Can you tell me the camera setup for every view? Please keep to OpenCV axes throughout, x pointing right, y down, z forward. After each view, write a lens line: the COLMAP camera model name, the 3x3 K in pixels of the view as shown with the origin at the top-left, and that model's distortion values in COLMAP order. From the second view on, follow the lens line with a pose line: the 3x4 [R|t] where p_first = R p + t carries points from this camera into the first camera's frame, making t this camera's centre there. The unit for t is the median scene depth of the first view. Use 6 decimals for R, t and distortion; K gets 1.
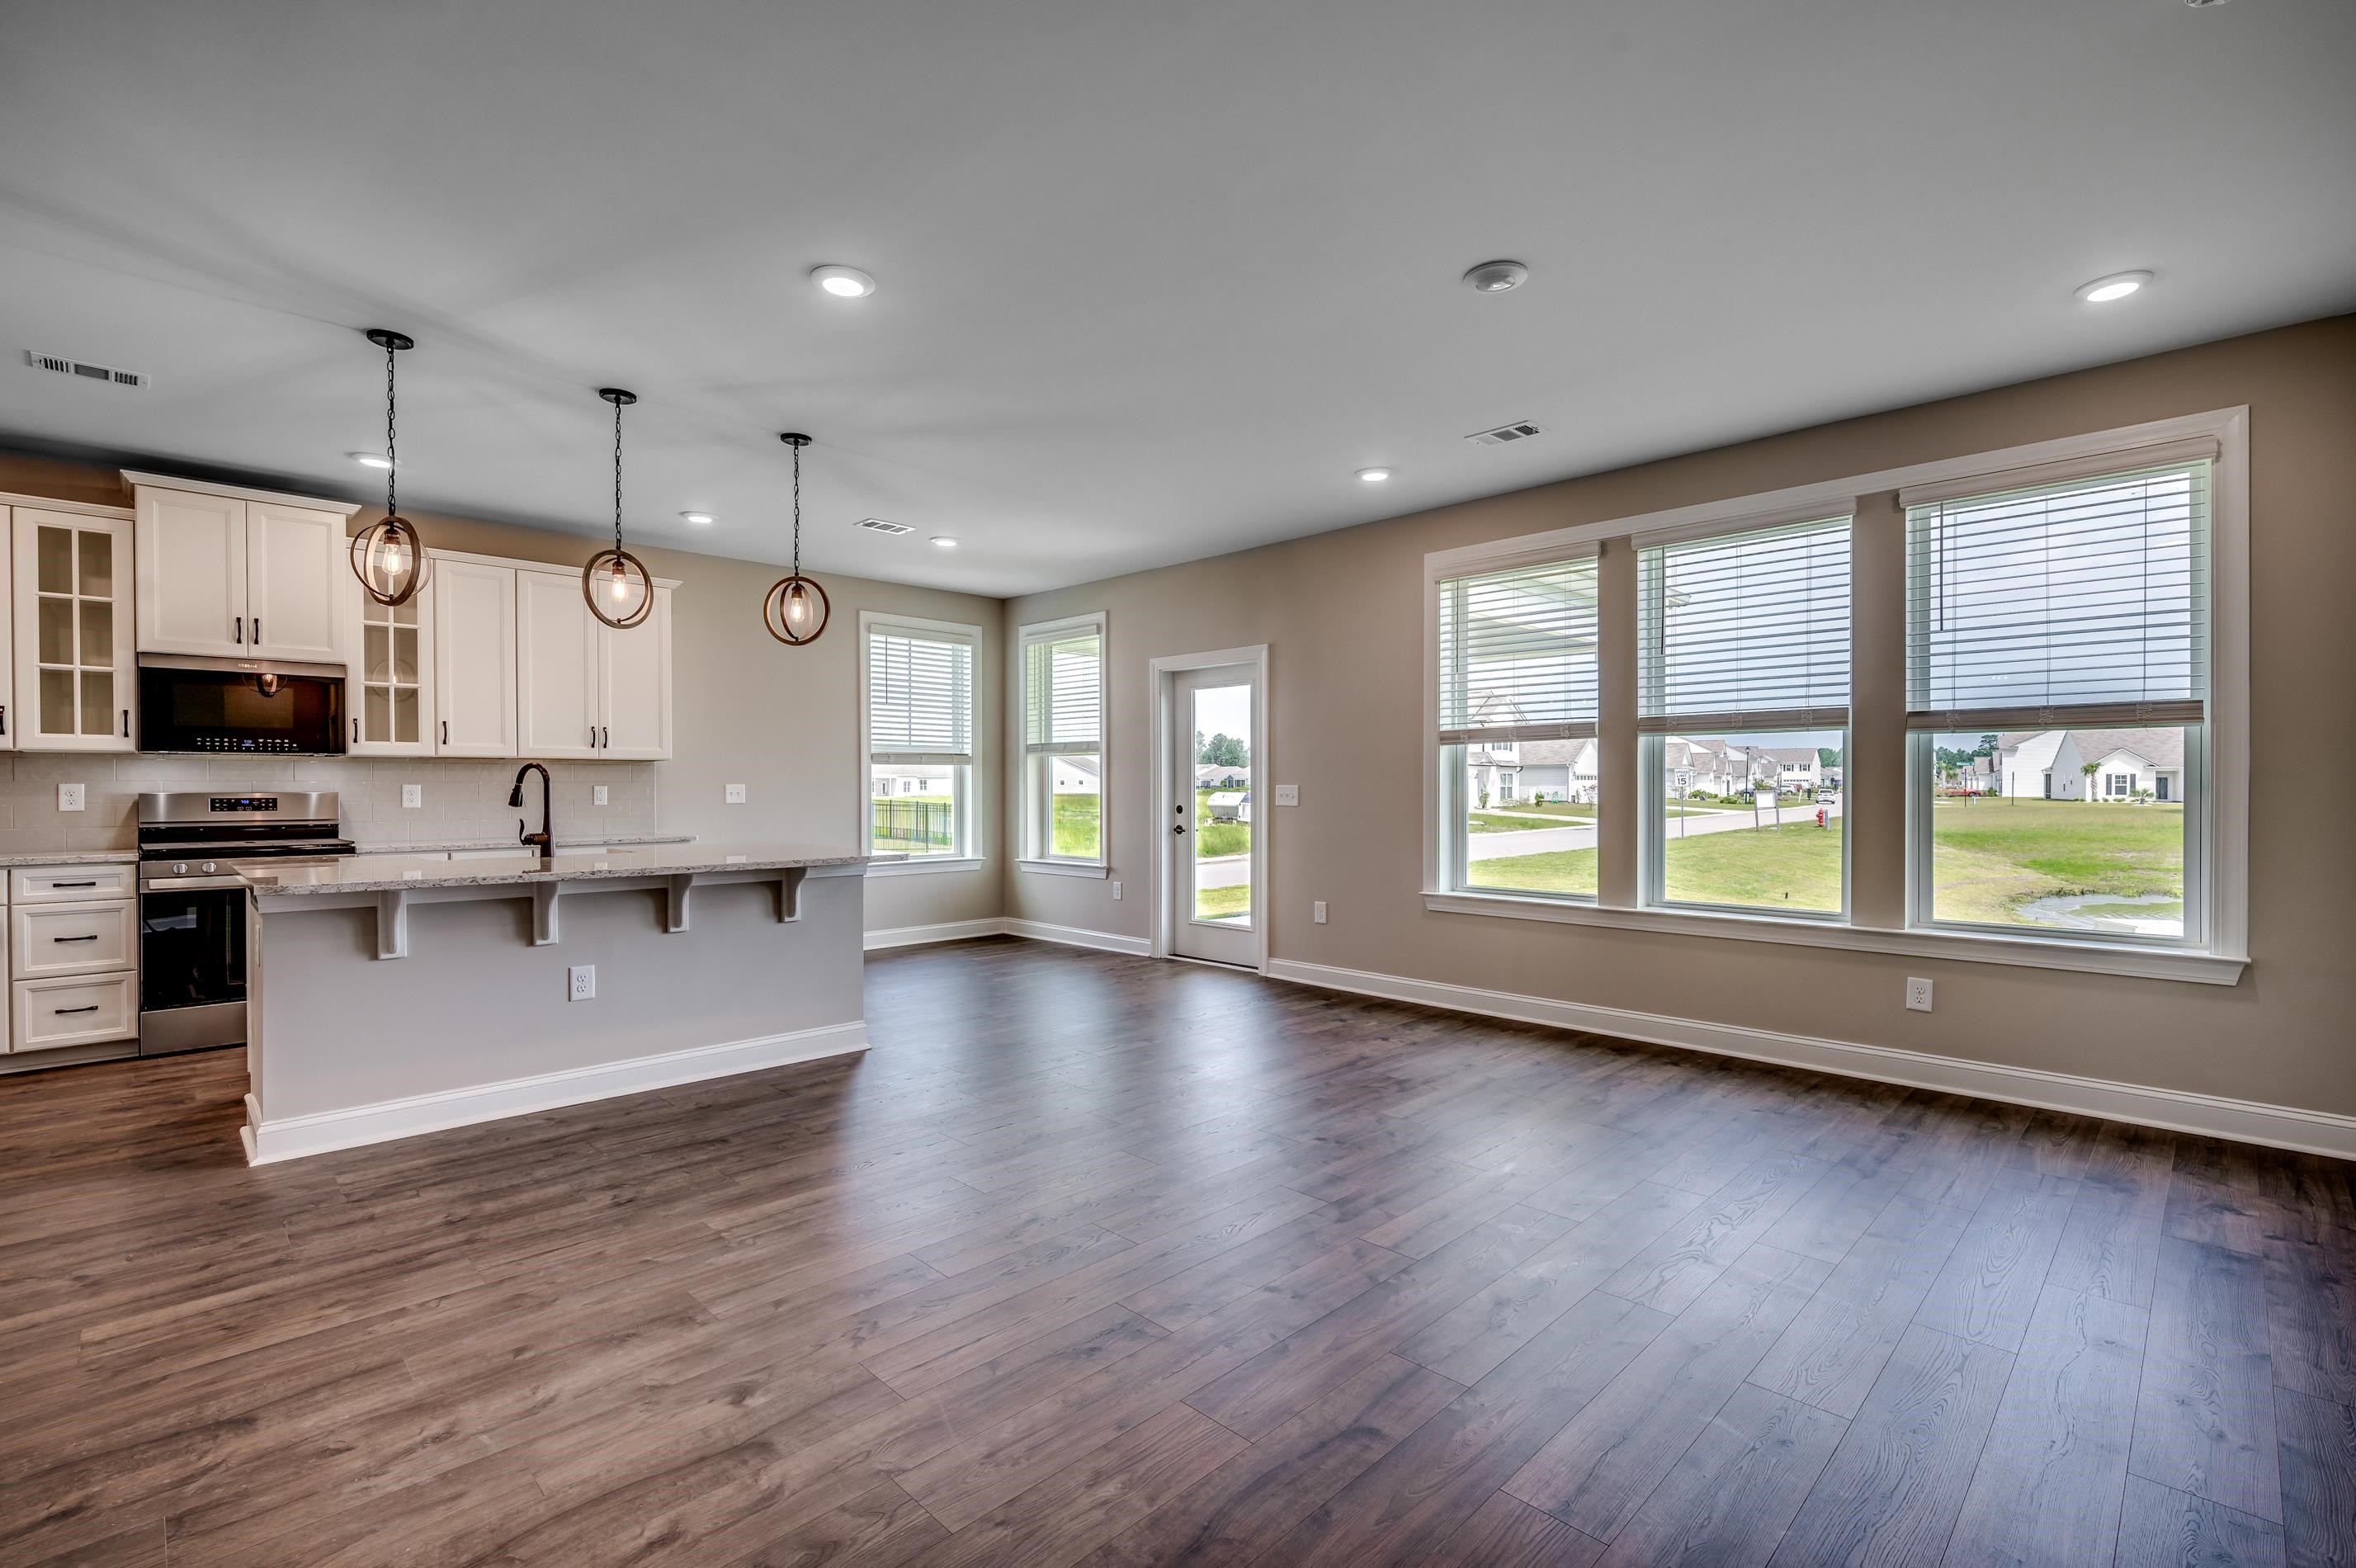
lens RADIAL K [[1049.0, 0, 1182.6], [0, 1049.0, 796.4], [0, 0, 1]] dist [-0.002001, 0.000119]
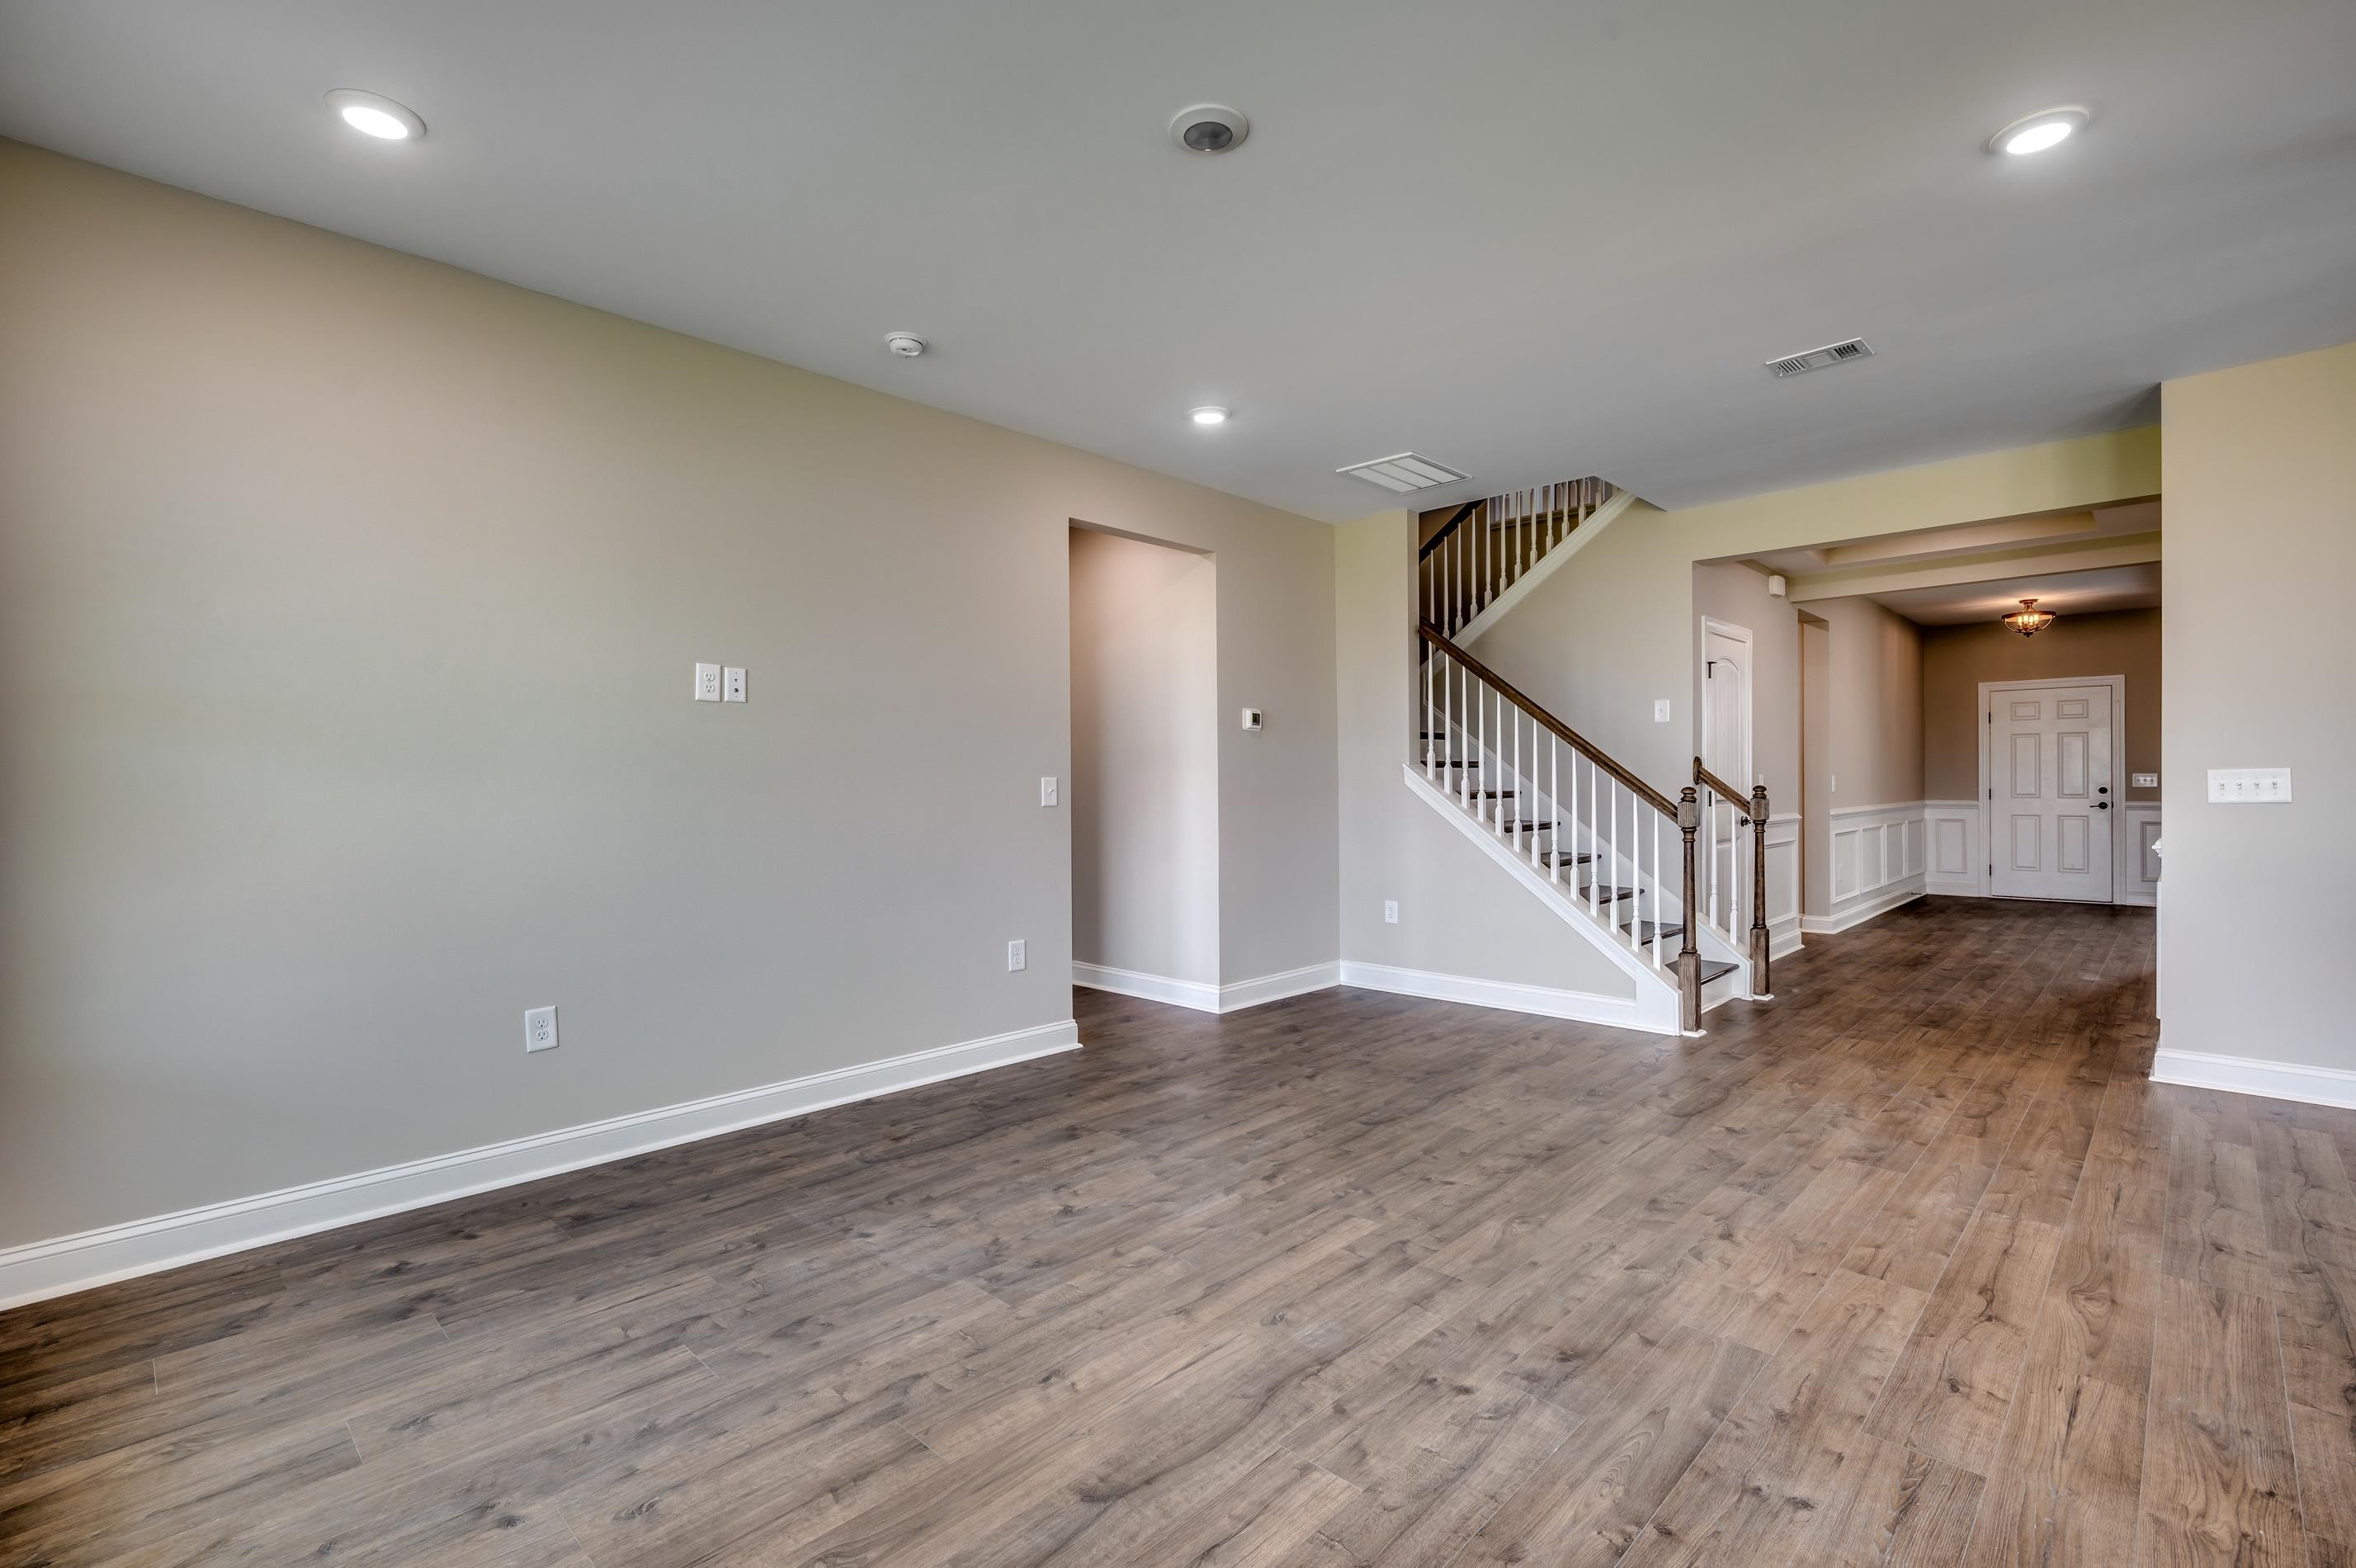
lens RADIAL K [[1049.0, 0, 1171.9], [0, 1049.0, 787.0], [0, 0, 1]] dist [-0.002001, 0.000119]
pose [[-0.999946, 0.006950, -0.007665, 0.231276], [0.006825, 0.999844, 0.016309, -0.012202], [0.007777, 0.016256, -0.999838, 1.229938]]
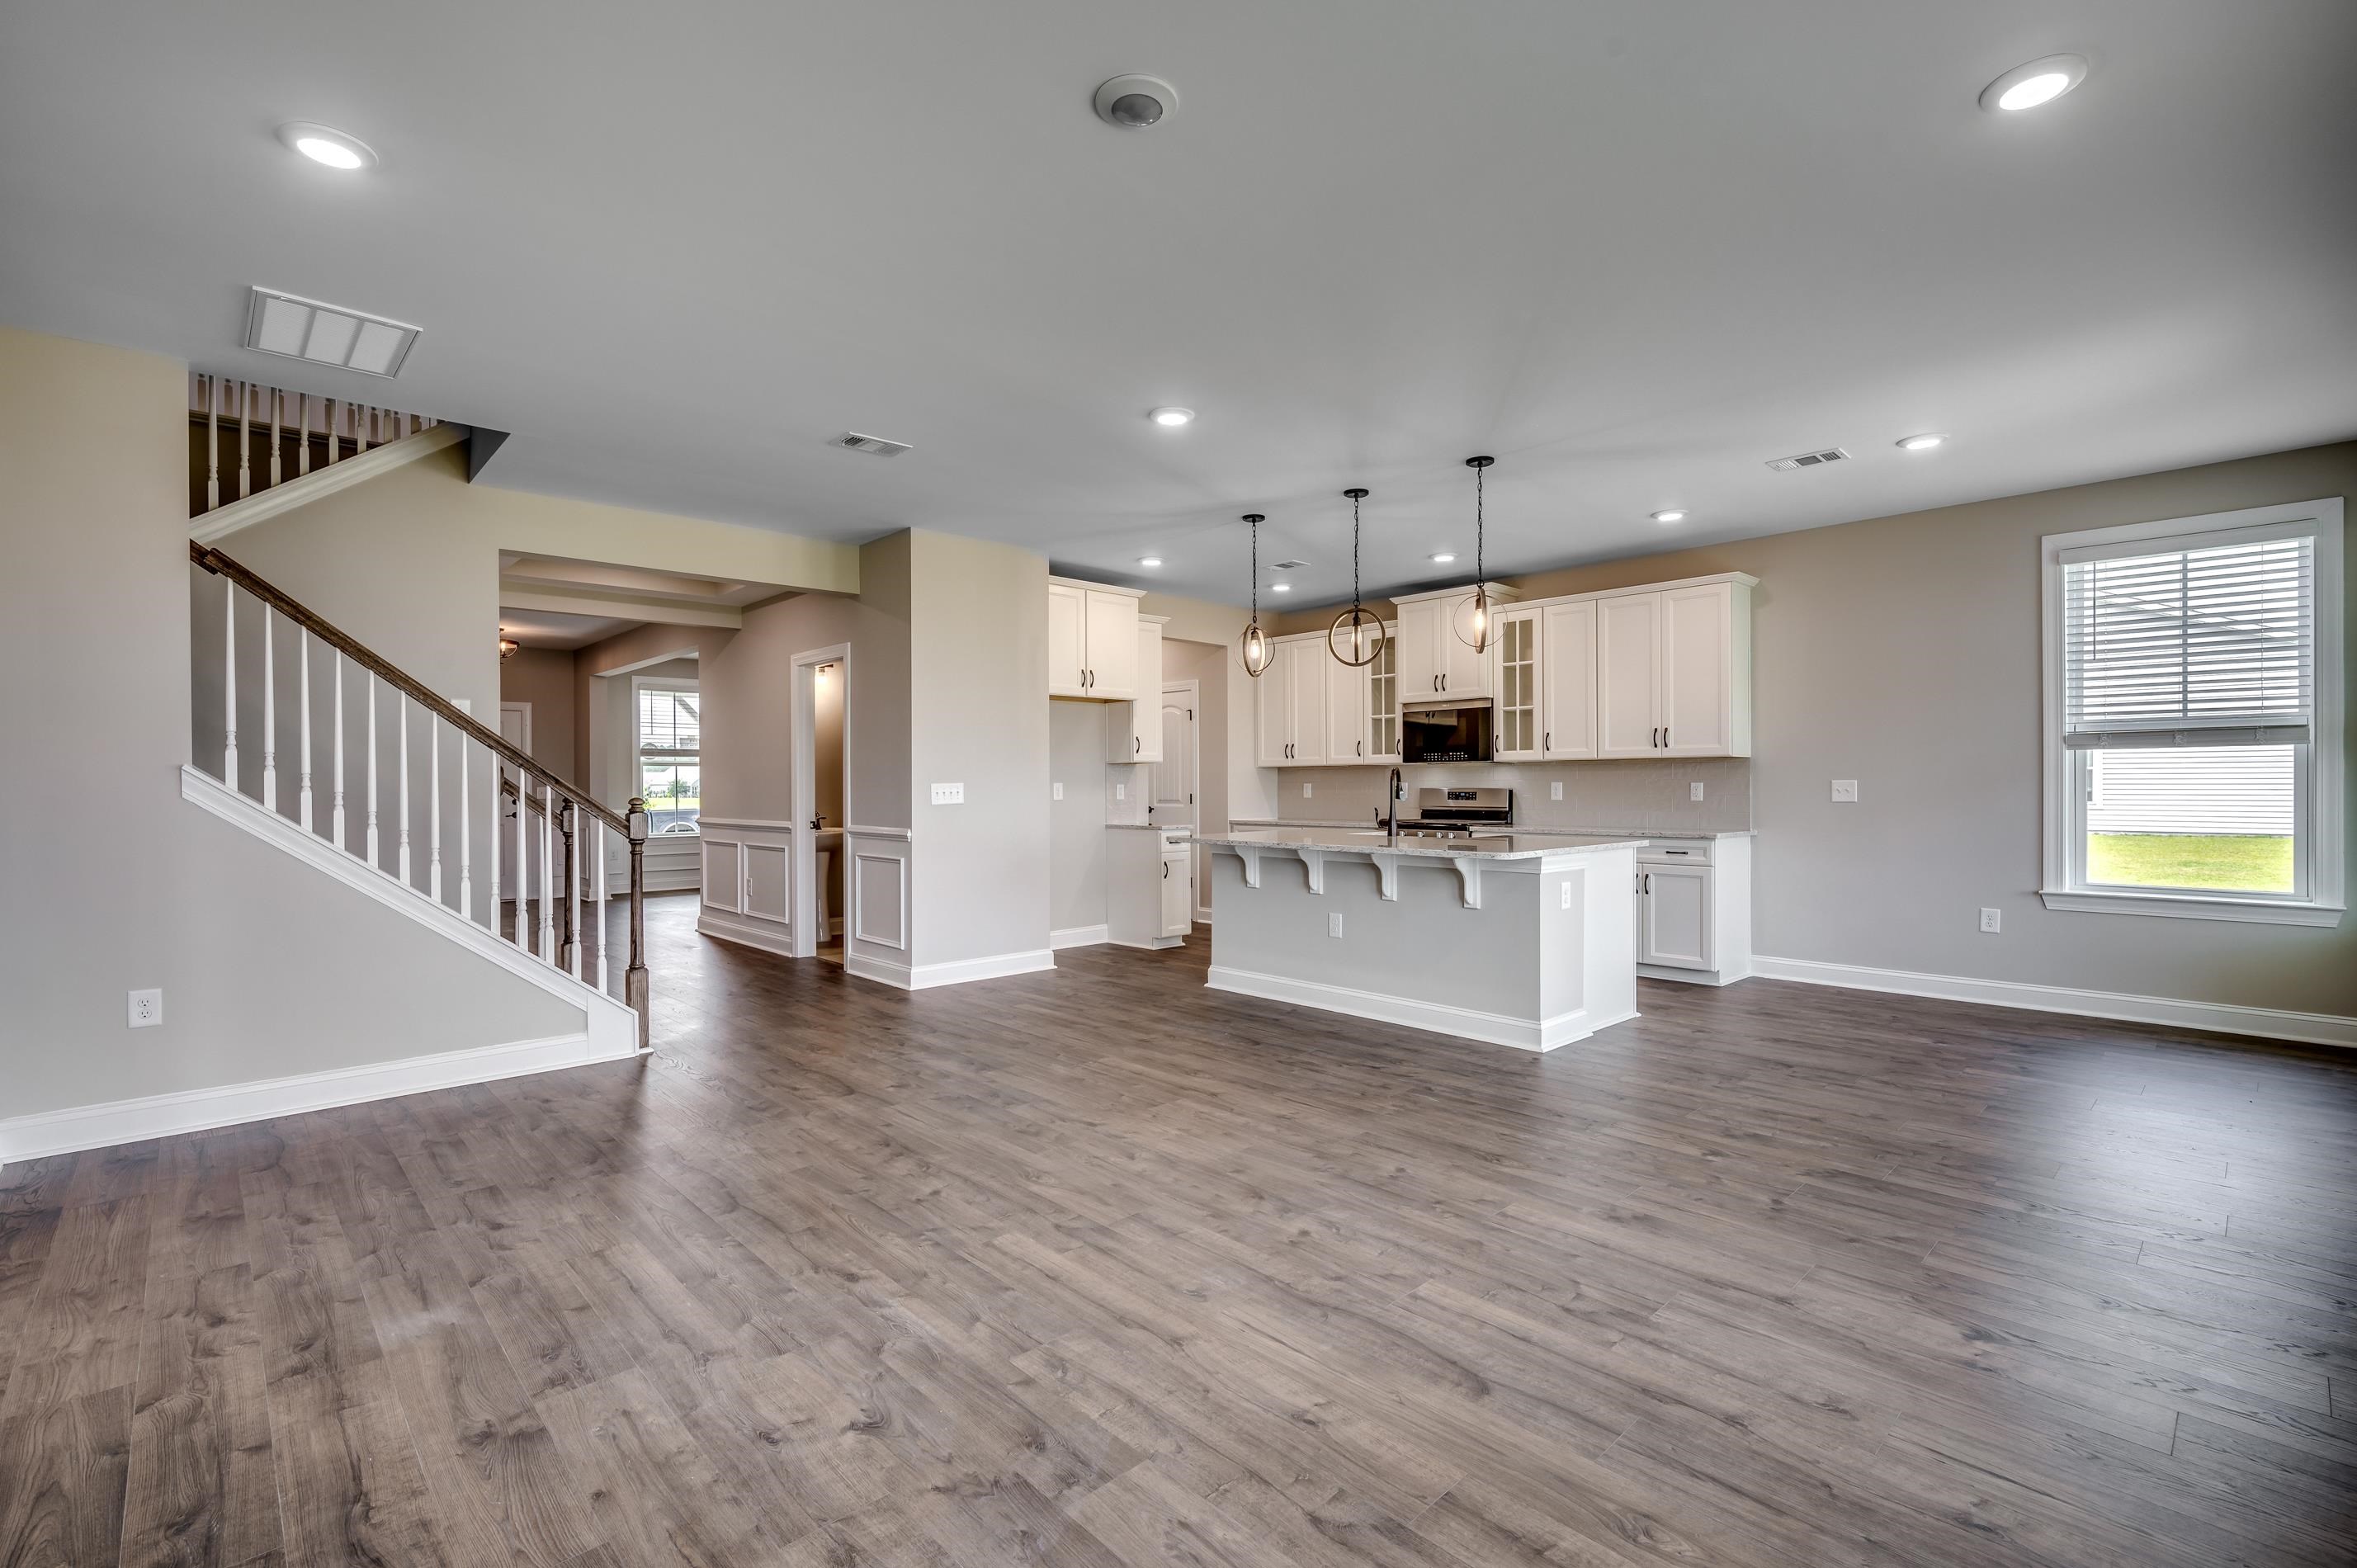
lens RADIAL K [[1049.4, 0, 1174.3], [0, 1049.4, 782.7], [0, 0, 1]] dist [-0.002001, 0.000119]
pose [[-0.034601, -0.002054, -0.999399, 0.721432], [-0.006490, 0.999977, -0.001831, -0.006653], [0.999380, 0.006422, -0.034613, 0.727213]]
